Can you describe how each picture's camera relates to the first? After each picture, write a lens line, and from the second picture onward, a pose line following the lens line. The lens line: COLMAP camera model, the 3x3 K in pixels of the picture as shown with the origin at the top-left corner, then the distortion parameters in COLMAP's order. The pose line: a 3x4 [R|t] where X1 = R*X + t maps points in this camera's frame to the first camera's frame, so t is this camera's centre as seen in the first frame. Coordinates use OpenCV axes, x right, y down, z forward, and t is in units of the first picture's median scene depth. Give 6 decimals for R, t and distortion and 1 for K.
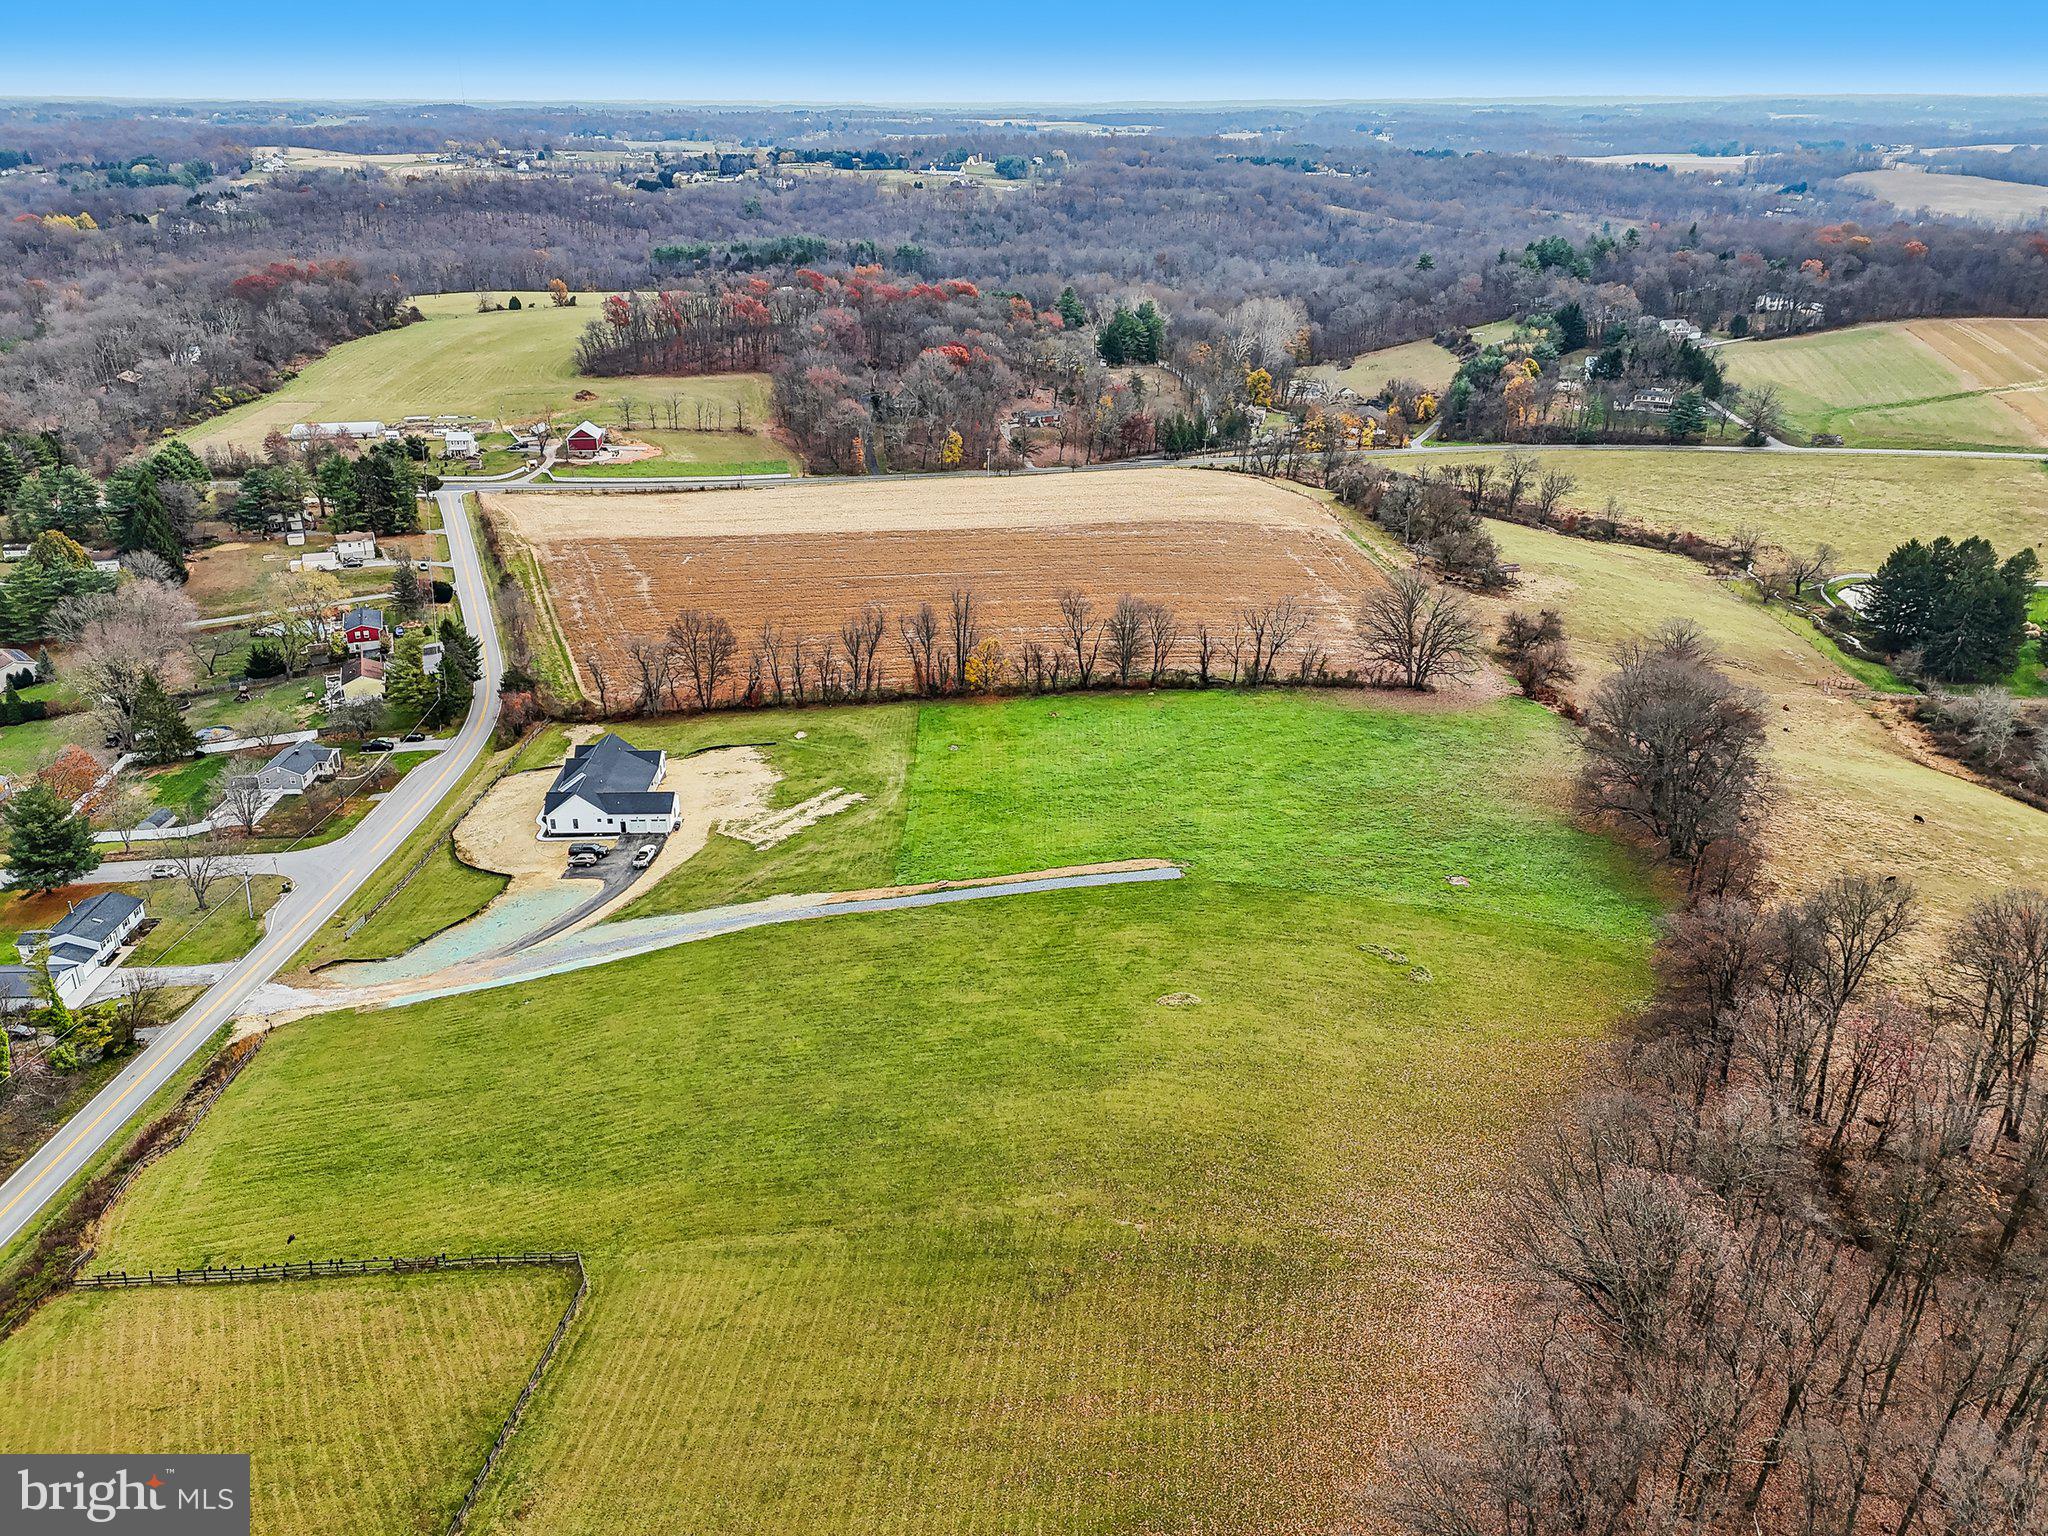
lens RADIAL K [[1481.5, 0, 1024.0], [0, 1481.5, 768.0], [0, 0, 1]] dist [0.082653, -0.082474]
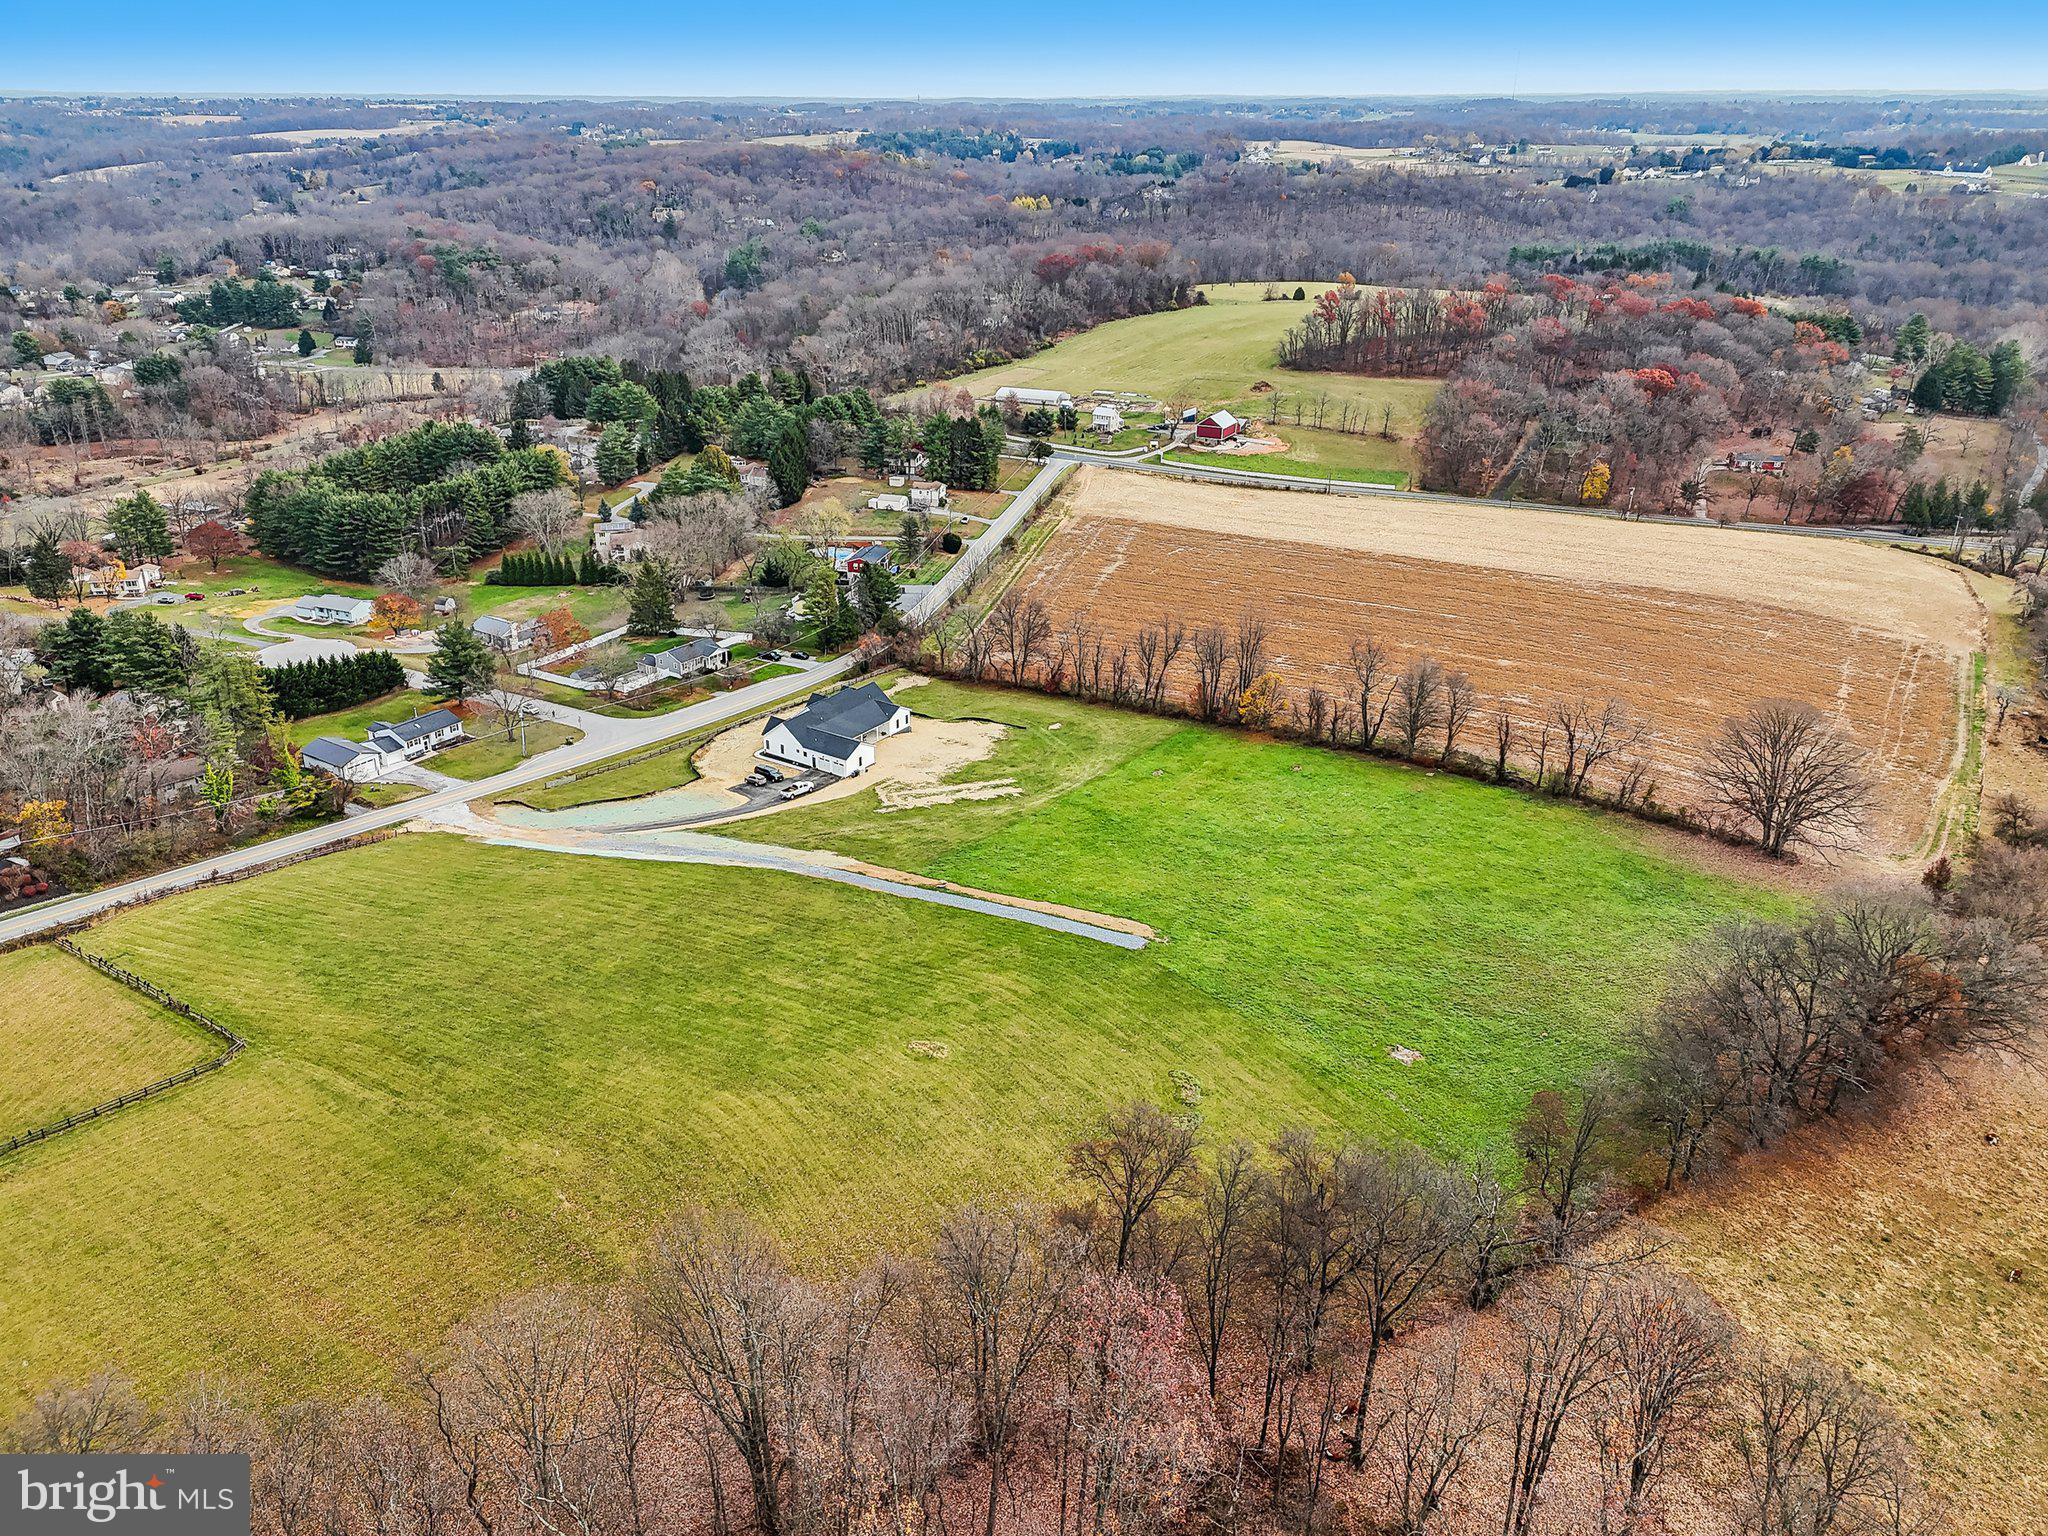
lens RADIAL K [[1500.8, 0, 1024.0], [0, 1500.8, 768.0], [0, 0, 1]] dist [0.088300, -0.100949]
pose [[0.804589, 0.240543, -0.542933, 0.222498], [-0.240965, 0.967880, 0.071720, -0.035494], [0.542745, 0.073123, 0.836708, 0.076117]]
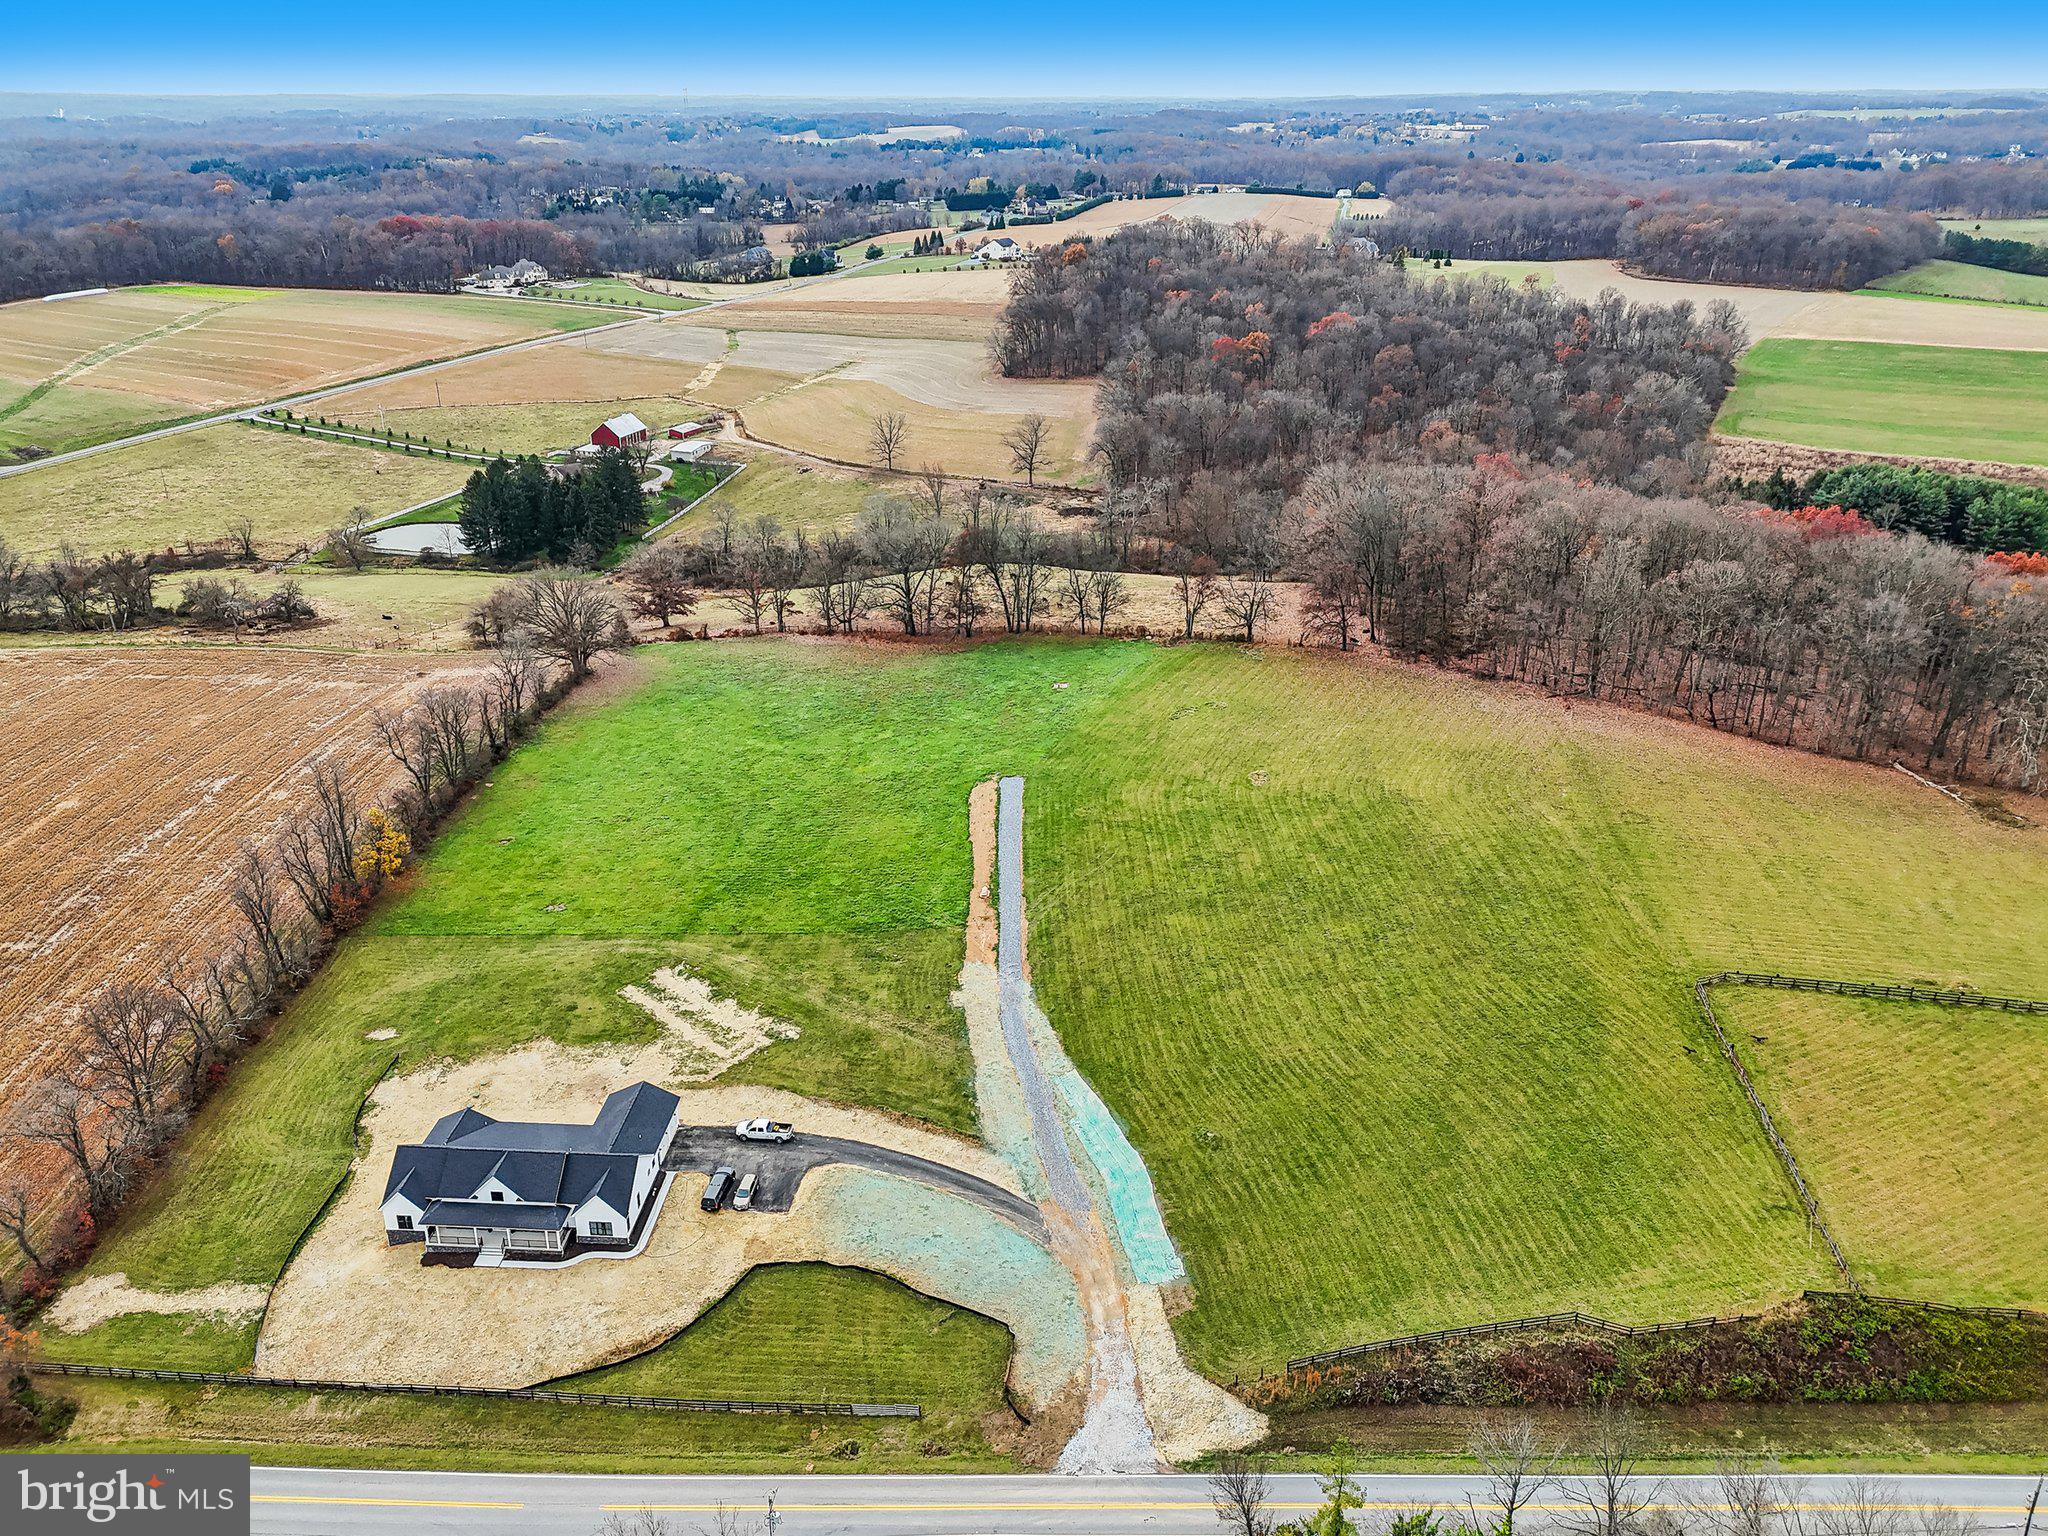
lens RADIAL K [[1481.5, 0, 1024.0], [0, 1481.5, 768.0], [0, 0, 1]] dist [0.082653, -0.082474]
pose [[0.099441, -0.407583, 0.907738, -0.382490], [0.407022, 0.849109, 0.336669, -0.130150], [-0.907989, 0.335991, 0.250332, 0.304011]]
